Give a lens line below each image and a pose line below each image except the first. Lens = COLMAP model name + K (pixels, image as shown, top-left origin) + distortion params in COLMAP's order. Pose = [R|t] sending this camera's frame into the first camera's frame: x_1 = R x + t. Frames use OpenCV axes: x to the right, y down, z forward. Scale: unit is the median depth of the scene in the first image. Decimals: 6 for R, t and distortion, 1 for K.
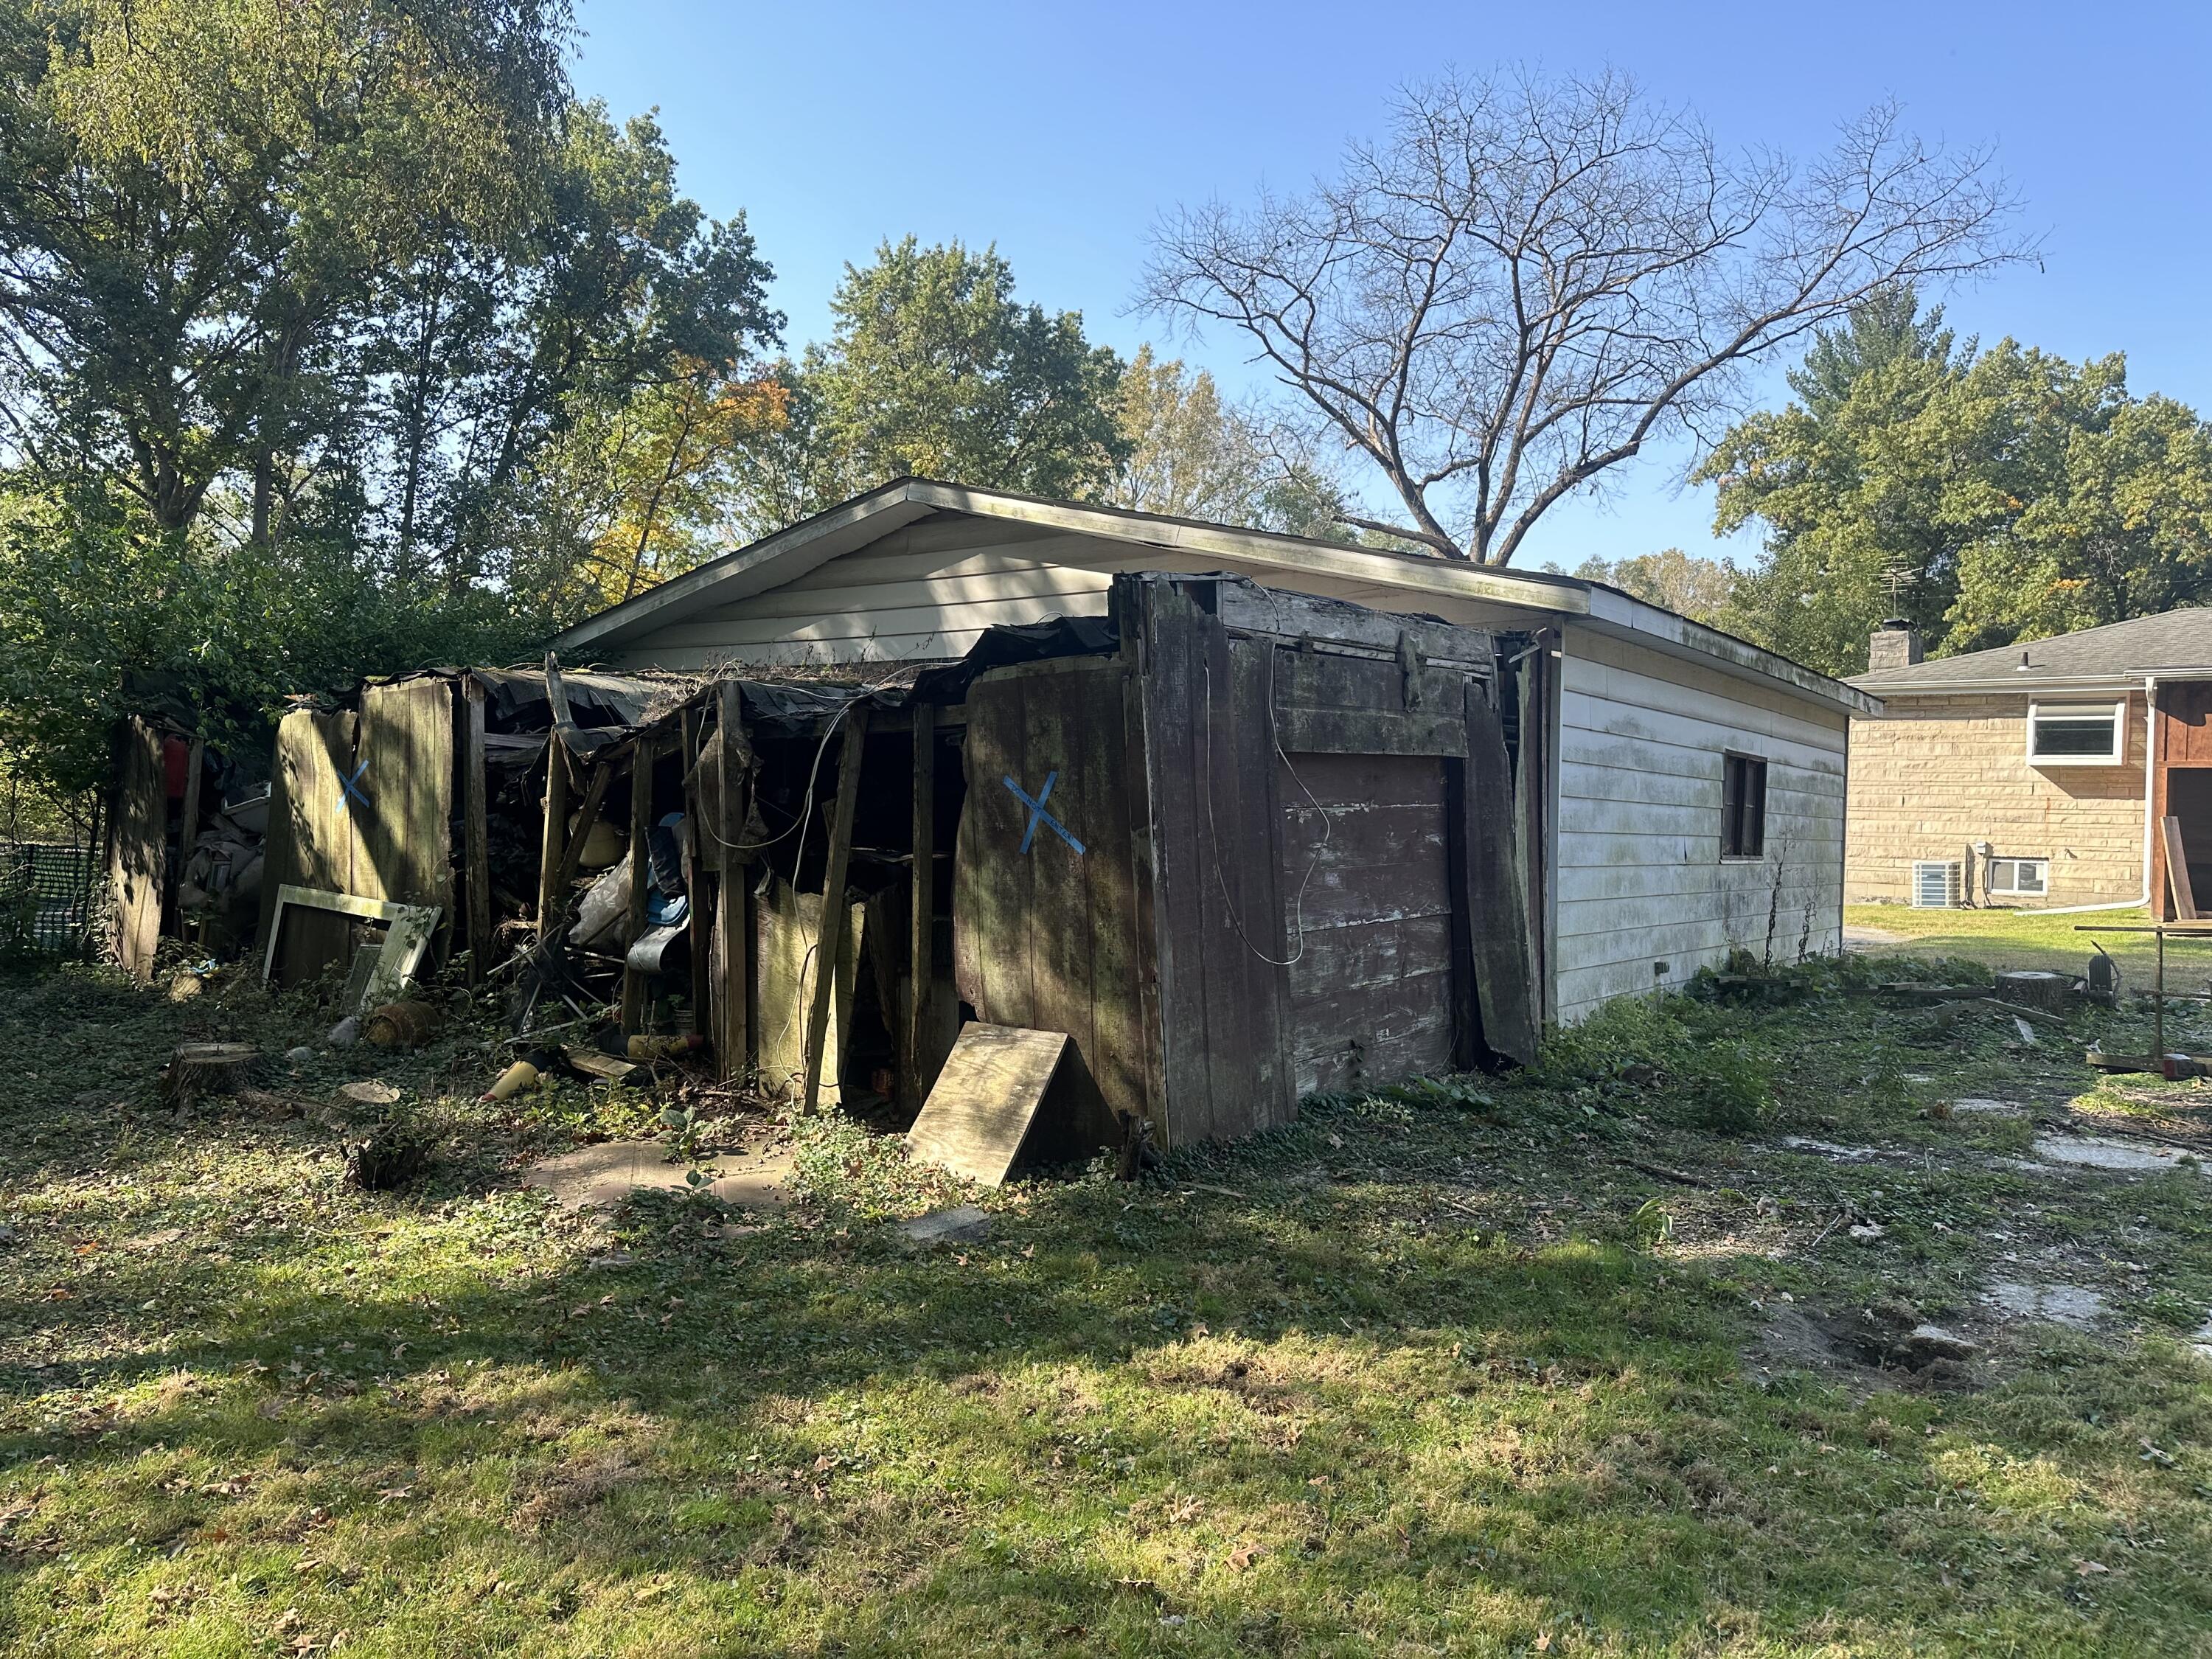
lens RADIAL K [[1543.7, 0, 1095.0], [0, 1543.7, 837.1], [0, 0, 1]] dist [0.072277, -0.102716]
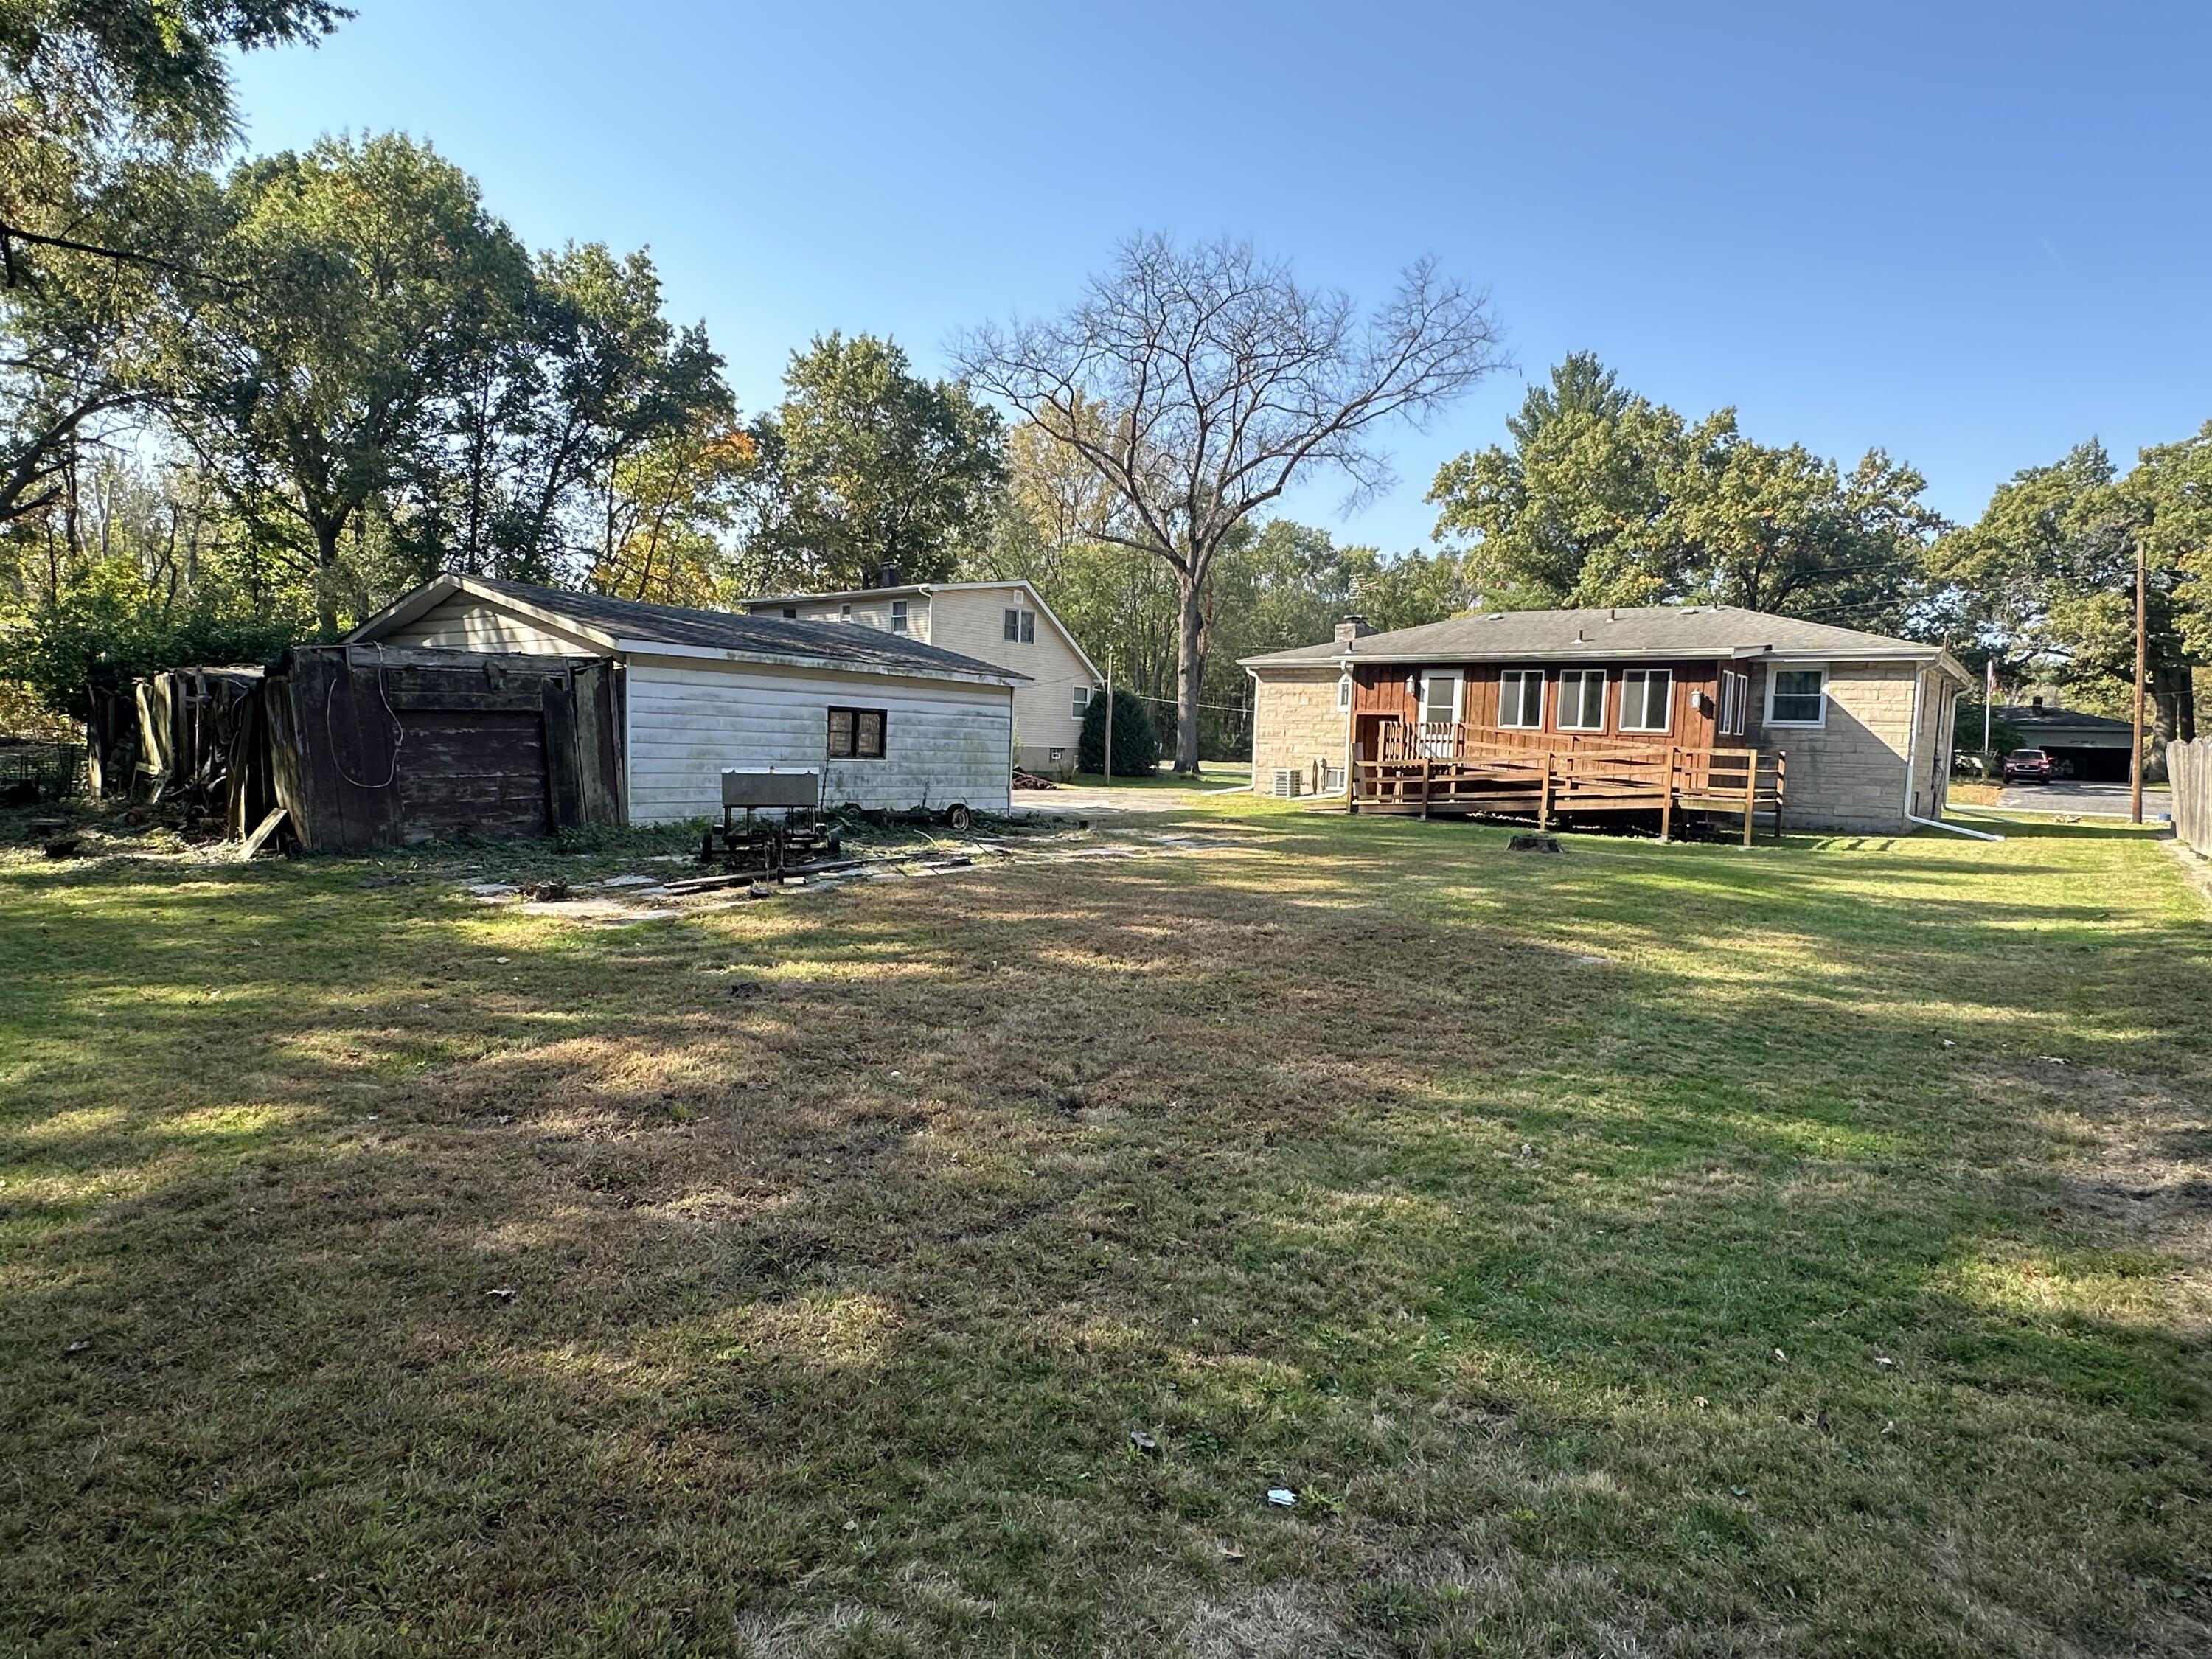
lens RADIAL K [[1199.1, 0, 1106.9], [0, 1199.1, 860.7], [0, 0, 1]] dist [-0.000924, -0.016719]
pose [[0.999155, 0.013696, -0.038740, 0.930866], [-0.010263, 0.996116, 0.087454, 0.007023], [0.039787, -0.086983, 0.995415, -0.661471]]
